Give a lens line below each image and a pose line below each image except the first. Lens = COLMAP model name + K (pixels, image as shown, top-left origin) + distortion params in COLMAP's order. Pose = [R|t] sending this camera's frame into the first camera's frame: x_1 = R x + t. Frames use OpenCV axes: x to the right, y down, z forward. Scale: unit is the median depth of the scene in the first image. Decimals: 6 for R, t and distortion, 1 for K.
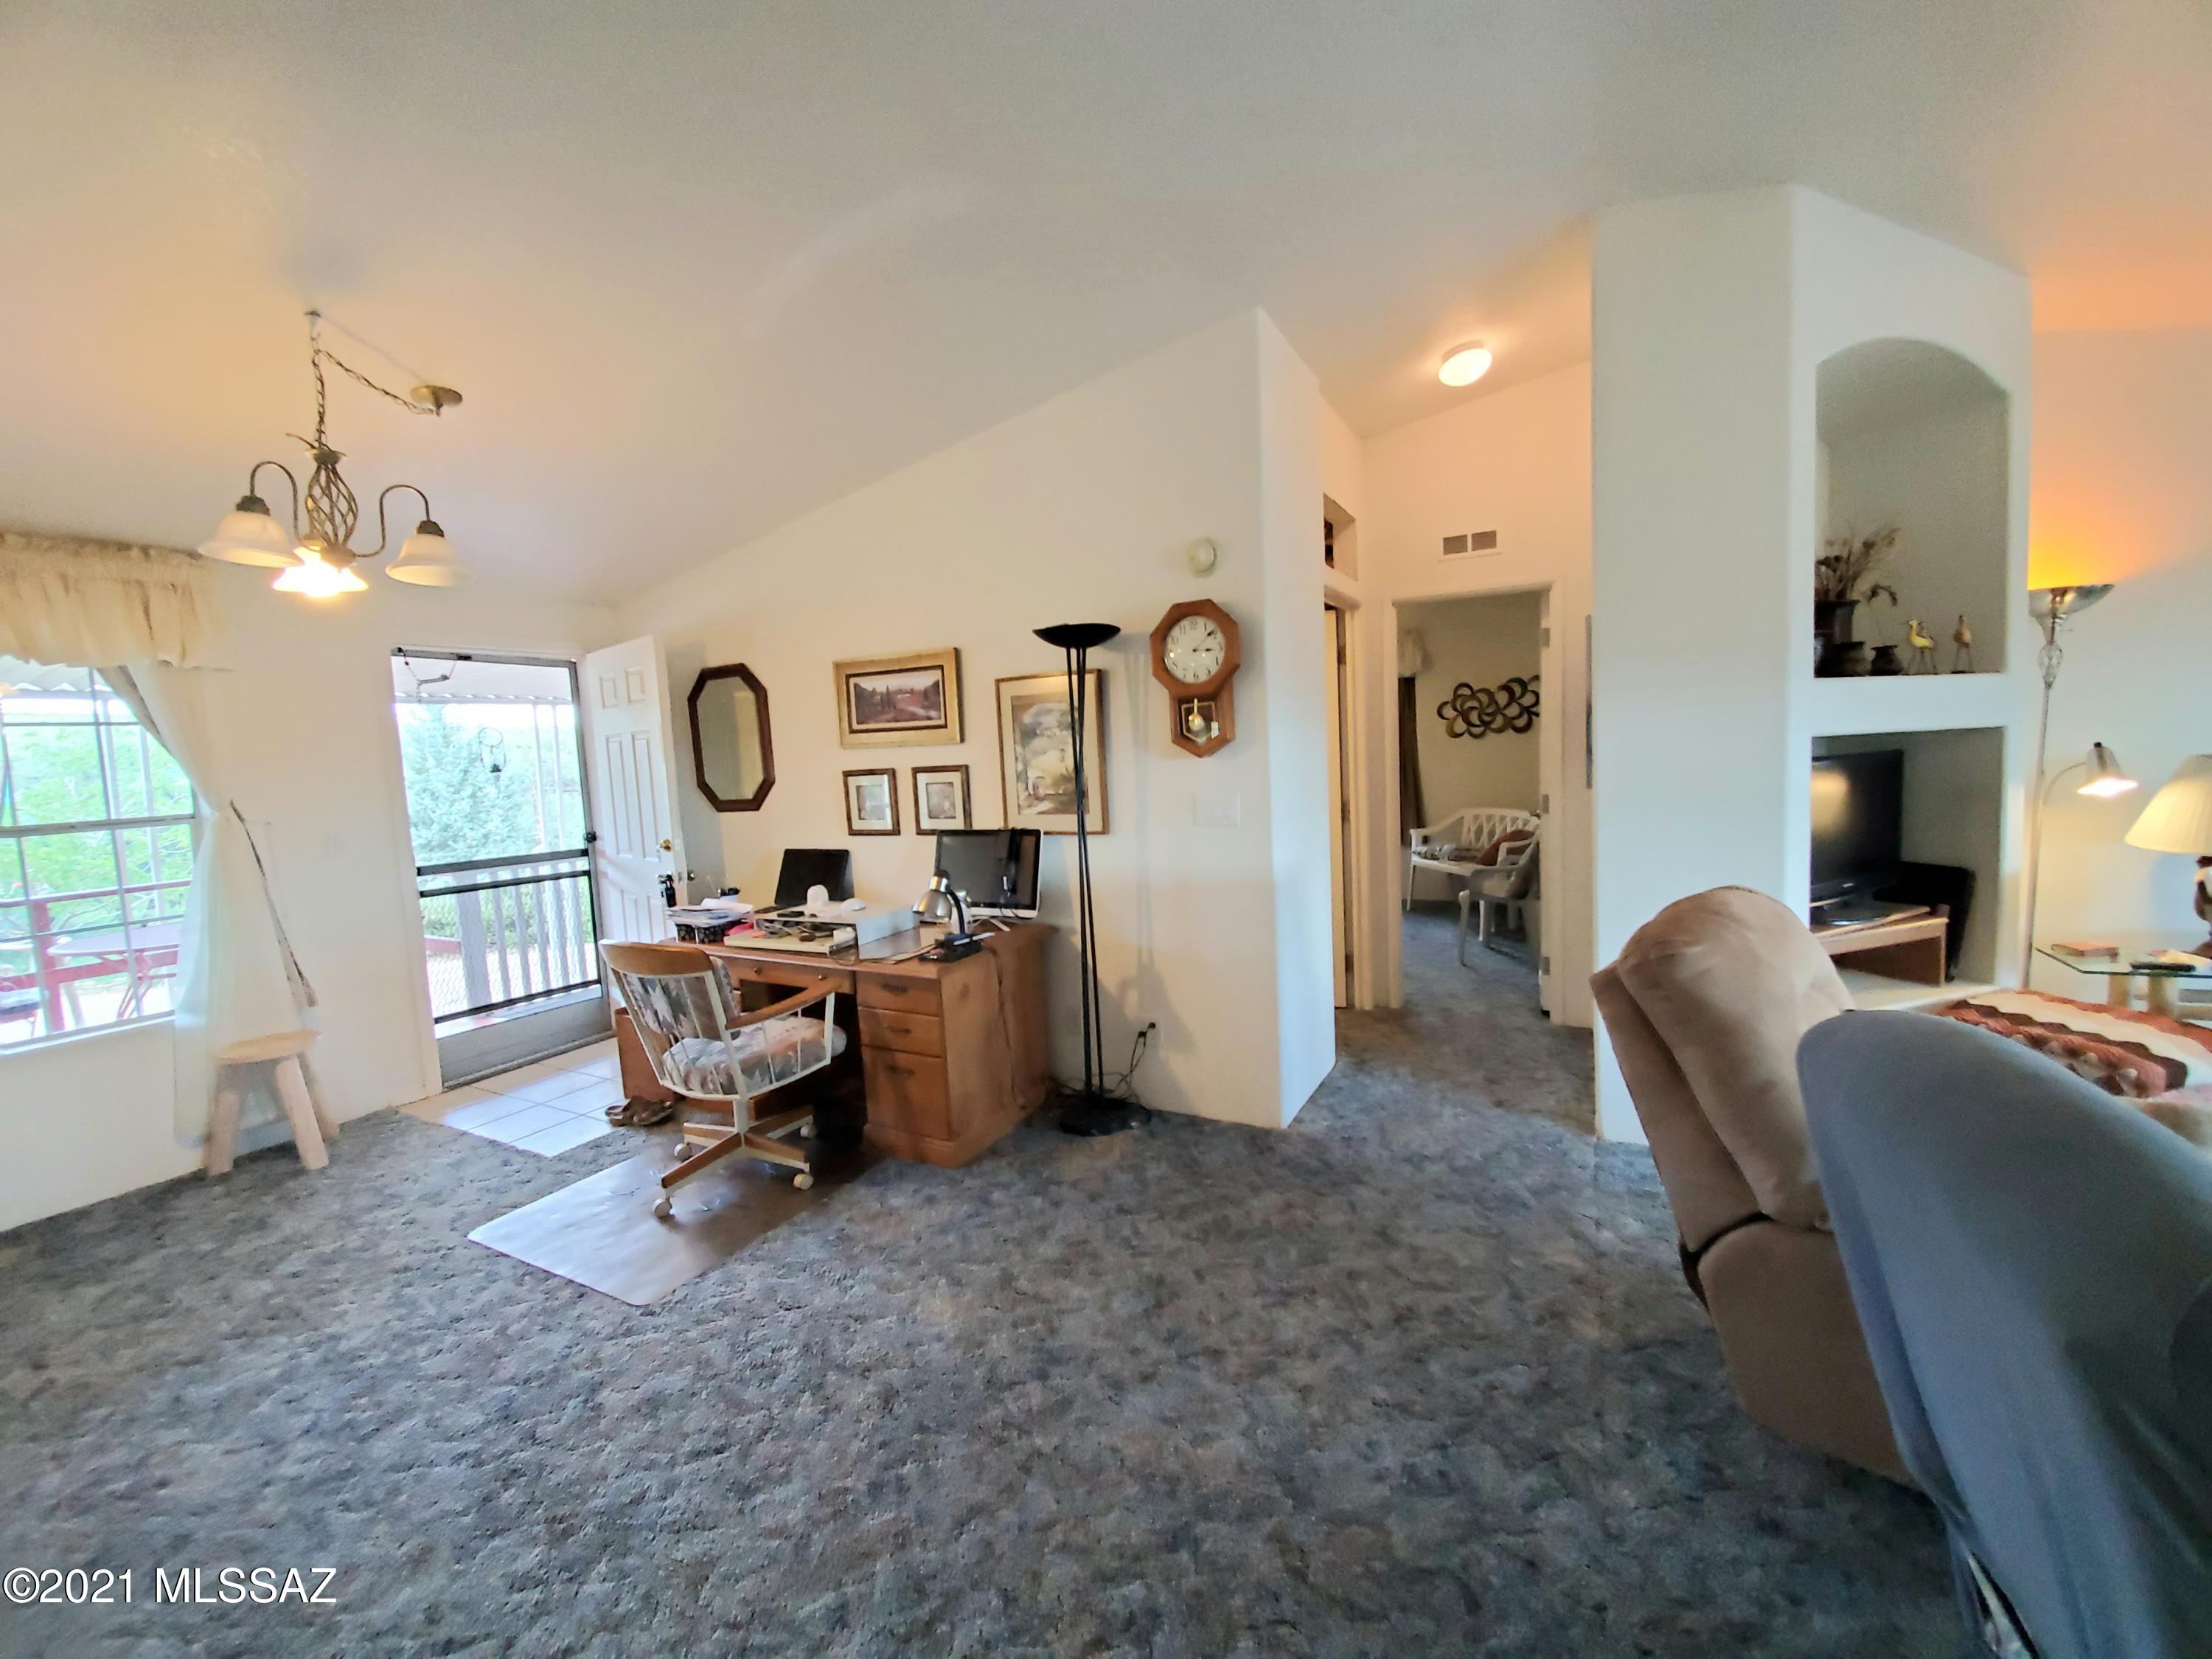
lens RADIAL K [[867.6, 0, 1106.0], [0, 867.6, 829.5], [0, 0, 1]] dist [0.010774, -0.015691]
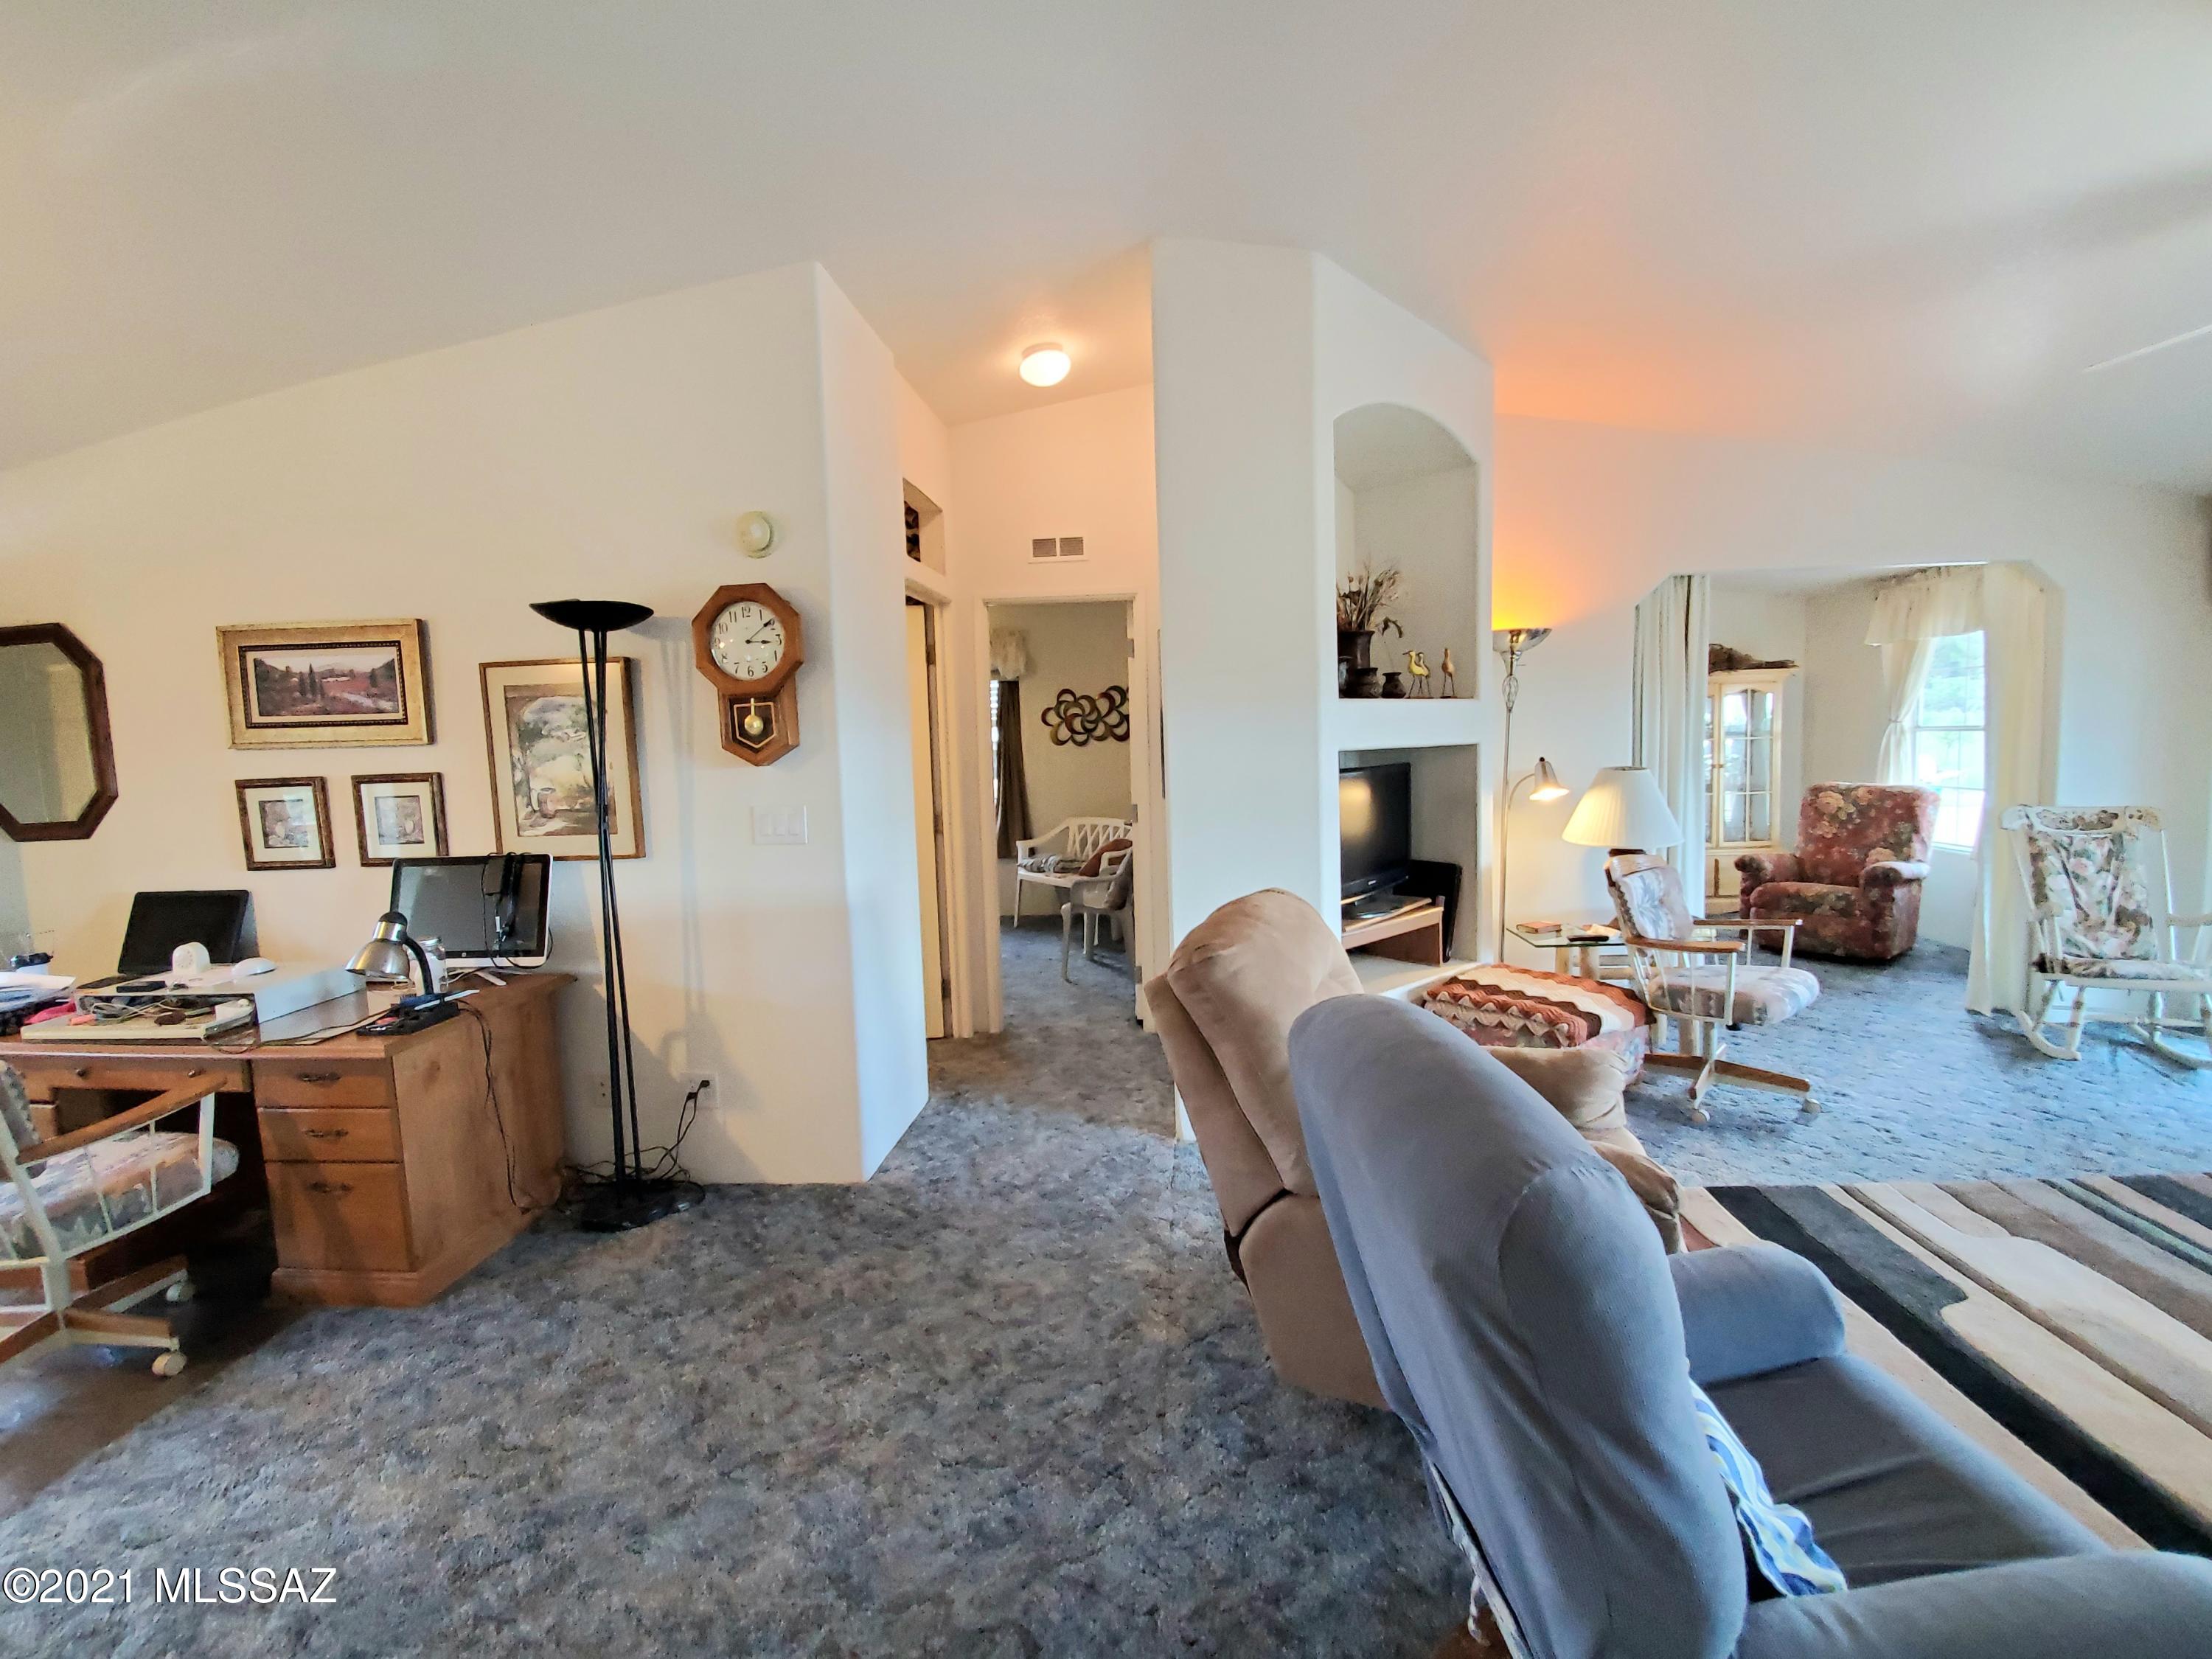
lens RADIAL K [[967.8, 0, 1127.2], [0, 967.8, 822.1], [0, 0, 1]] dist [0.012659, -0.016562]
pose [[0.915260, -0.016780, 0.402514, 0.057183], [0.024950, 0.999575, -0.015064, -0.003268], [-0.402090, 0.023830, 0.915290, -0.029051]]
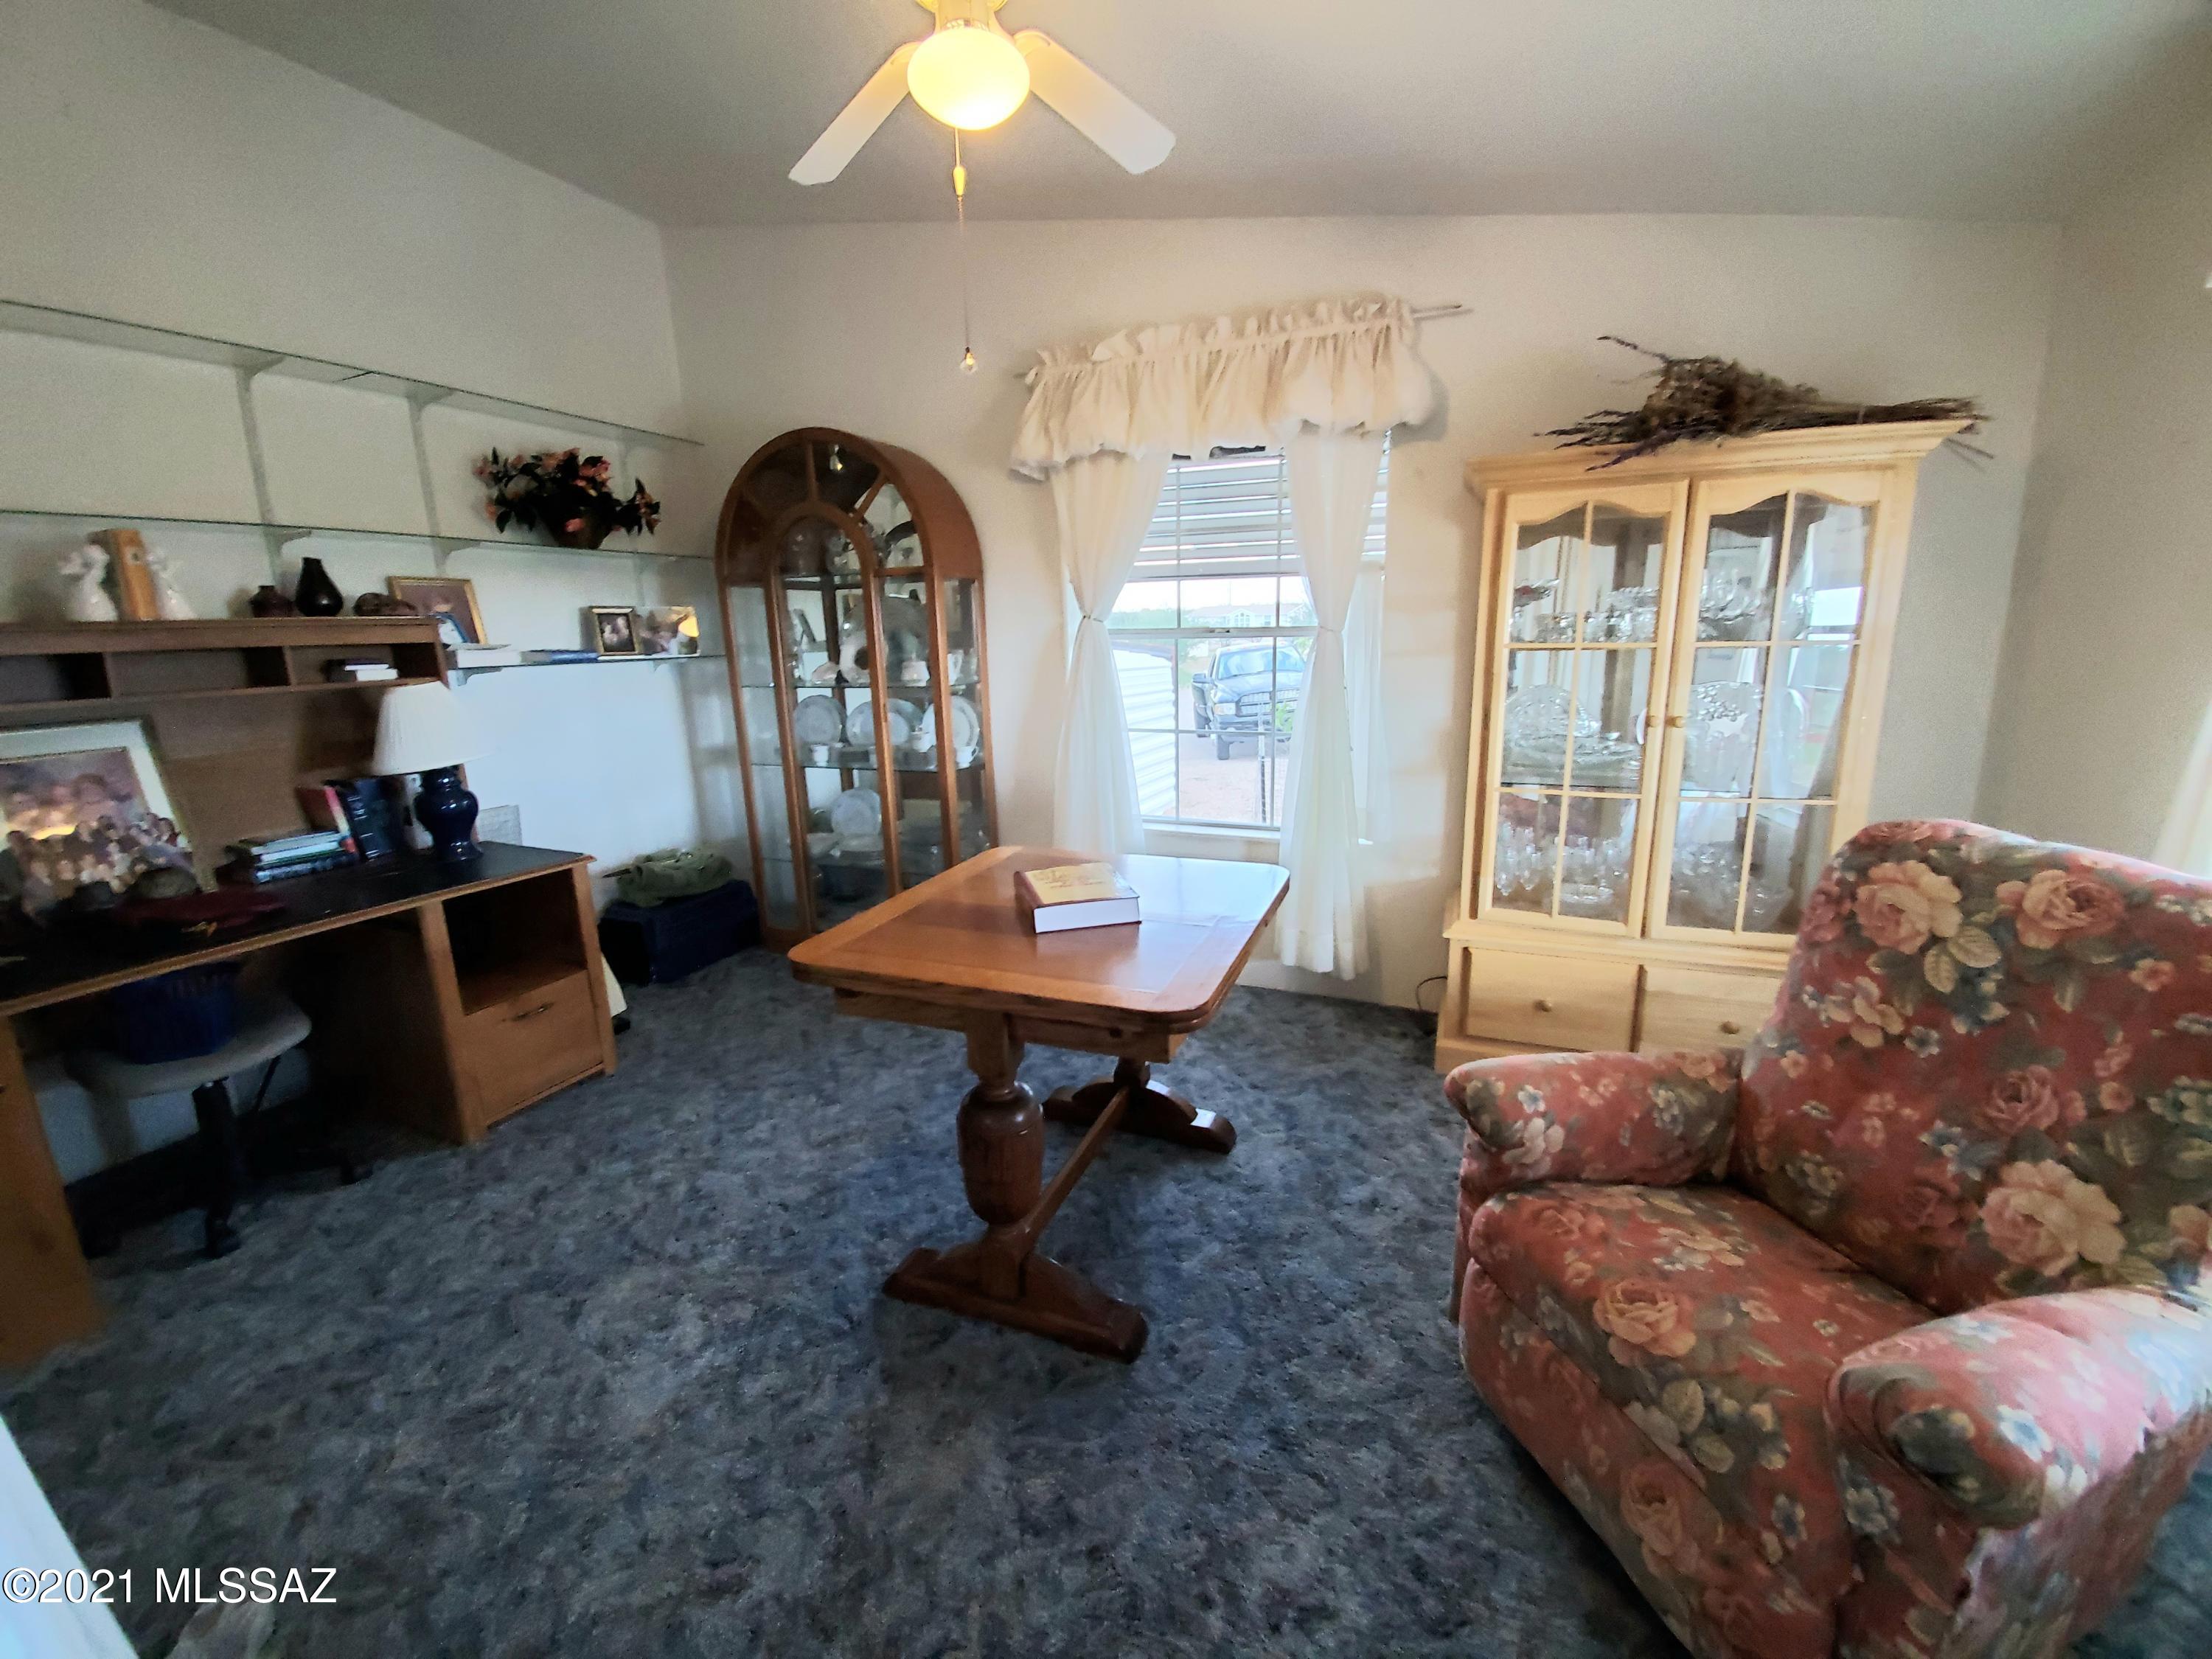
lens RADIAL K [[893.7, 0, 1119.2], [0, 893.7, 819.8], [0, 0, 1]] dist [0.012975, -0.016105]
pose [[0.994532, 0.001404, 0.104427, 1.843954], [-0.014445, 0.992148, 0.124234, -0.146074], [-0.103432, -0.125064, 0.986743, 0.858163]]
